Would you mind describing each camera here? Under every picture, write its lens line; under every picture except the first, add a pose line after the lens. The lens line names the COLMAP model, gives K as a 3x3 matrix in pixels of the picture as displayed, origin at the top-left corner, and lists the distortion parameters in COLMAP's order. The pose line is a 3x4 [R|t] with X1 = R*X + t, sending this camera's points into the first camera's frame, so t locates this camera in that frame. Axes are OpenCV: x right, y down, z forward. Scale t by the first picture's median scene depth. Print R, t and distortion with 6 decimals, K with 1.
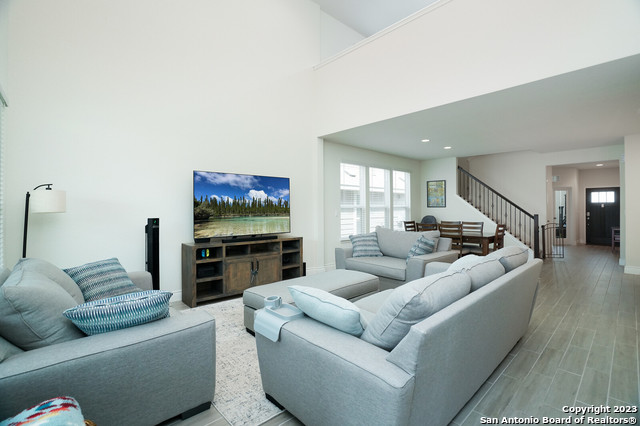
lens RADIAL K [[296.2, 0, 322.0], [0, 296.2, 206.6], [0, 0, 1]] dist [-0.021474, 0.002714]
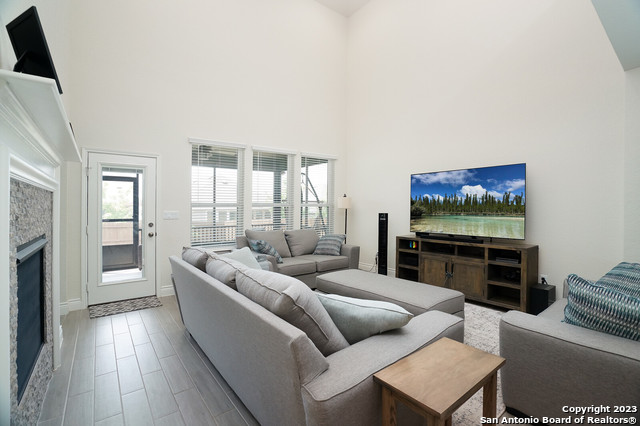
lens RADIAL K [[296.2, 0, 323.4], [0, 296.2, 209.9], [0, 0, 1]] dist [-0.021474, 0.002714]
pose [[-0.068660, 0.007526, -0.997612, 0.697746], [0.005139, 0.999961, 0.007191, 0.008509], [0.997627, -0.004633, -0.068696, 0.642952]]
